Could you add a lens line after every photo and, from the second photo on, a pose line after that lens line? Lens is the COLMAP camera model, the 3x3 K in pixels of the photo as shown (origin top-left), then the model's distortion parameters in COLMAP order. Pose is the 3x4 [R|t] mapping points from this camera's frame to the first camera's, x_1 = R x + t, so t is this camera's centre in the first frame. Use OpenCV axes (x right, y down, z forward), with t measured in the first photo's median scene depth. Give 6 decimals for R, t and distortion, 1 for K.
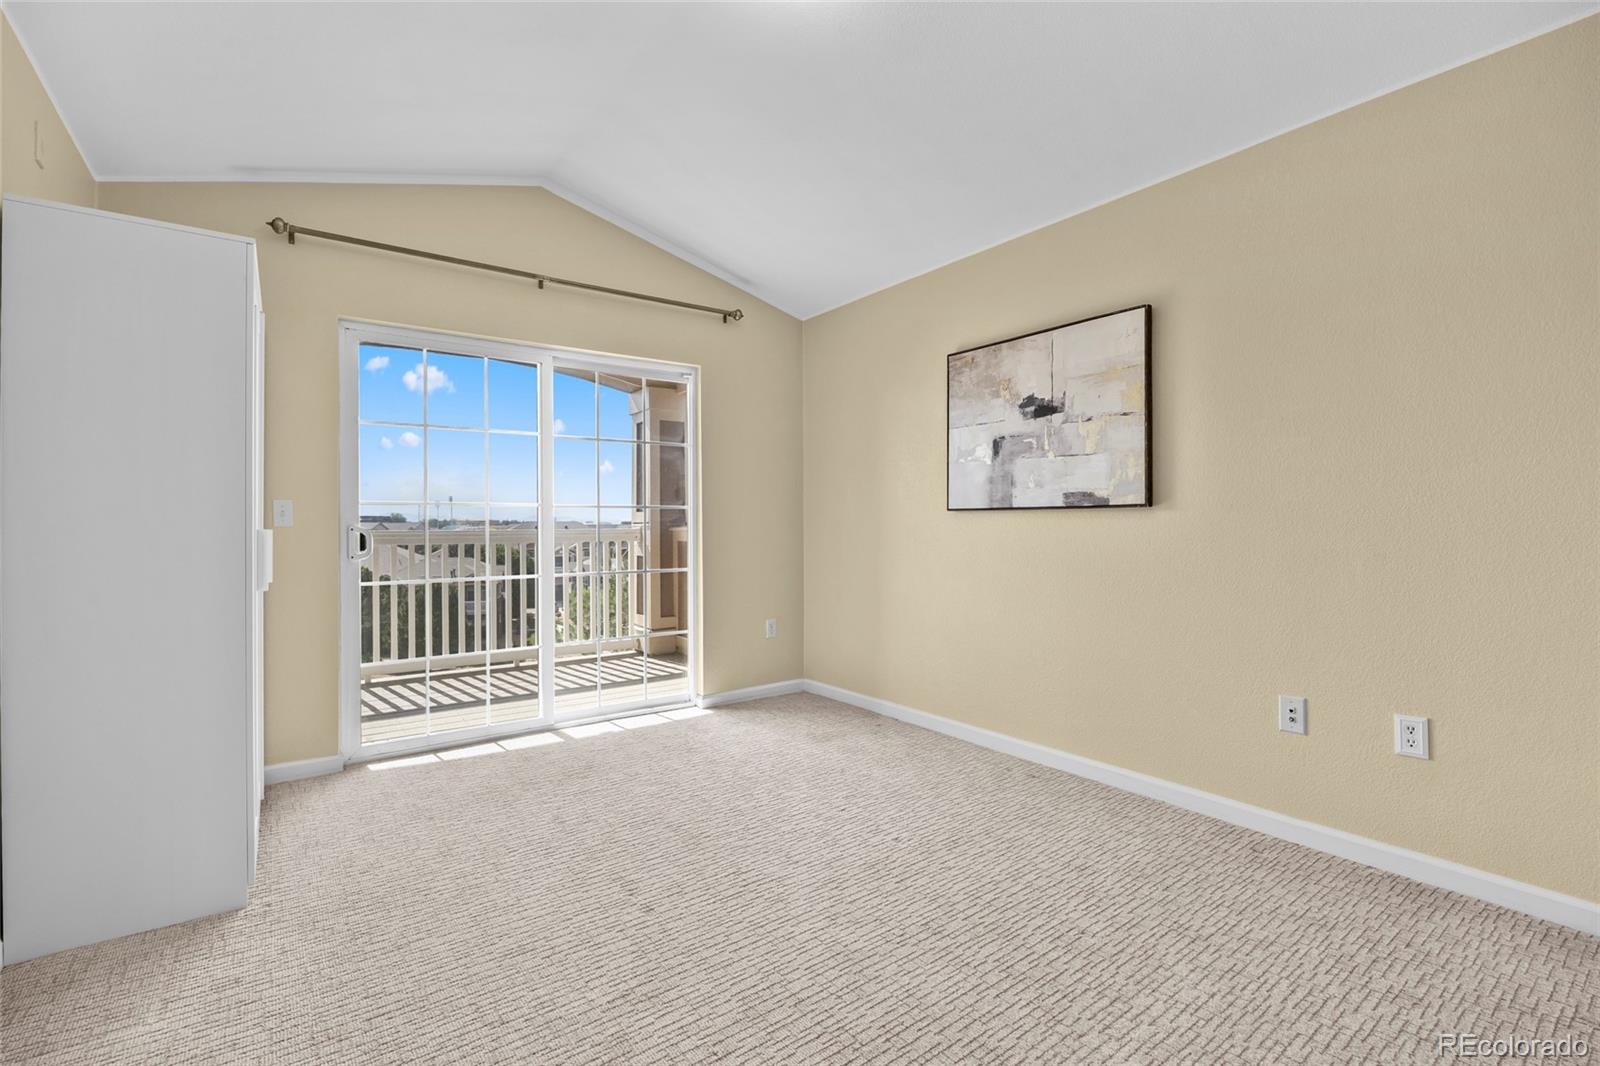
lens RADIAL K [[724.7, 0, 839.2], [0, 724.7, 529.8], [0, 0, 1]] dist [-0.009312, 0.001287]
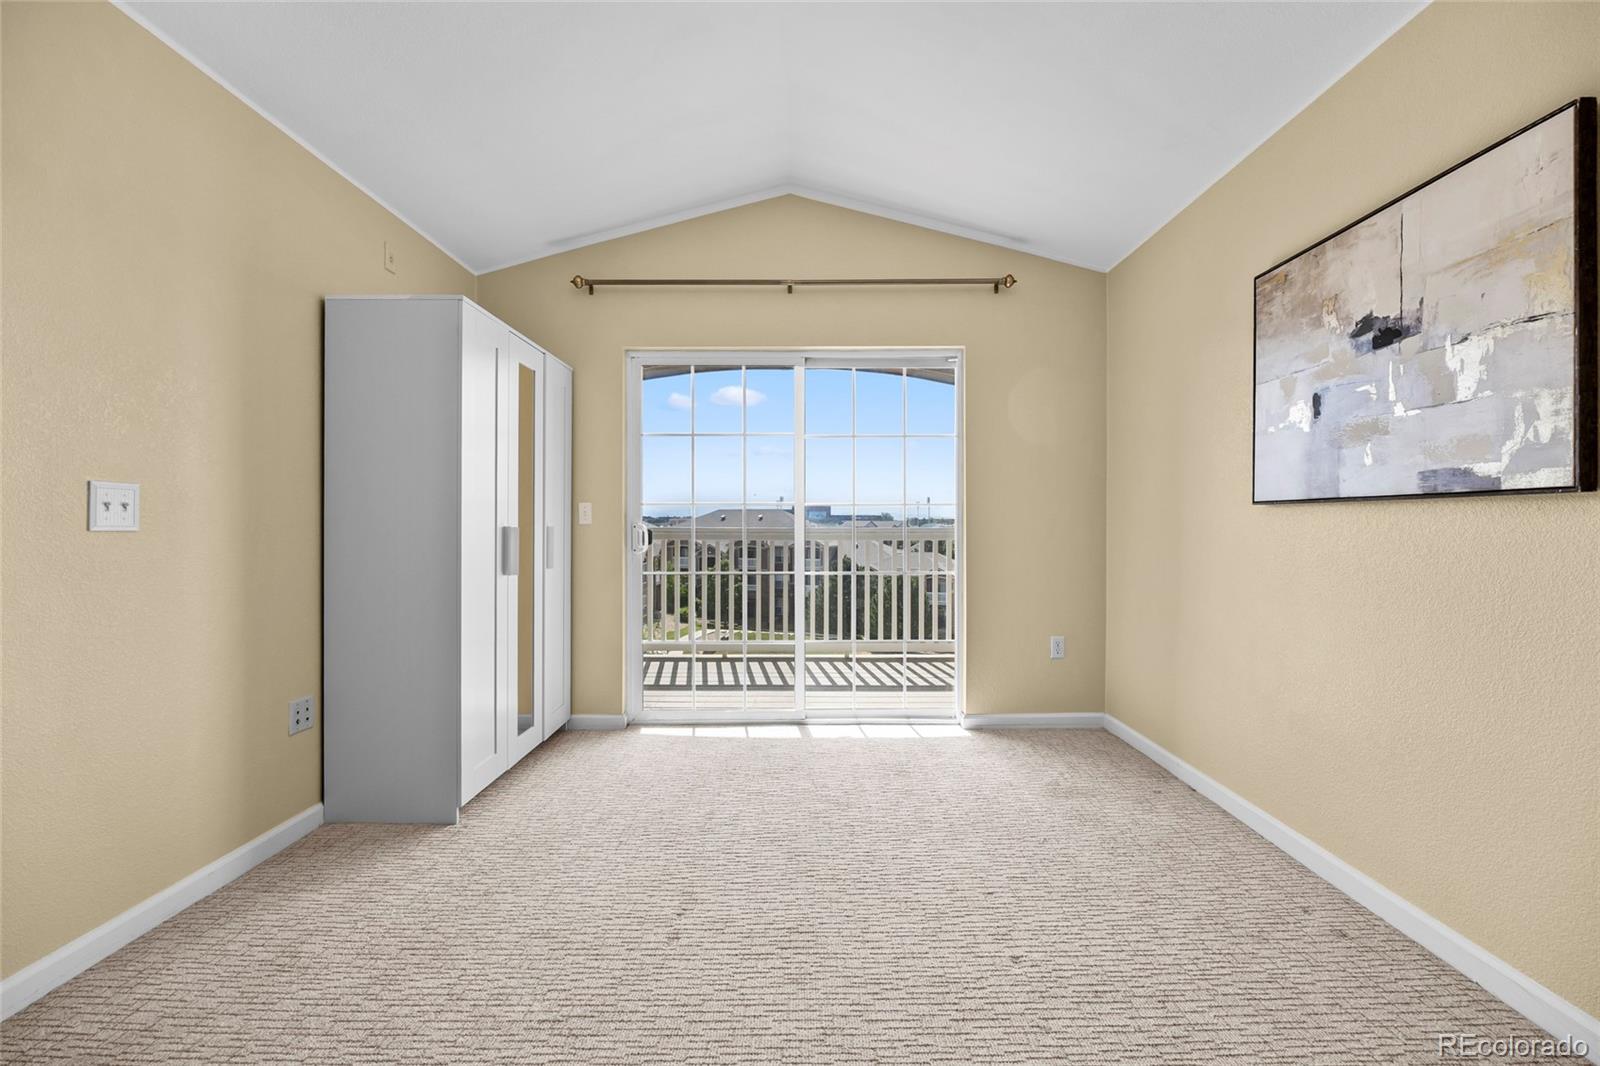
lens RADIAL K [[724.7, 0, 790.9], [0, 724.7, 529.4], [0, 0, 1]] dist [-0.009312, 0.001287]
pose [[0.790313, 0.007929, -0.612653, 0.263805], [-0.007571, 0.999966, 0.003175, -0.001579], [0.612657, 0.002129, 0.790346, 0.224382]]
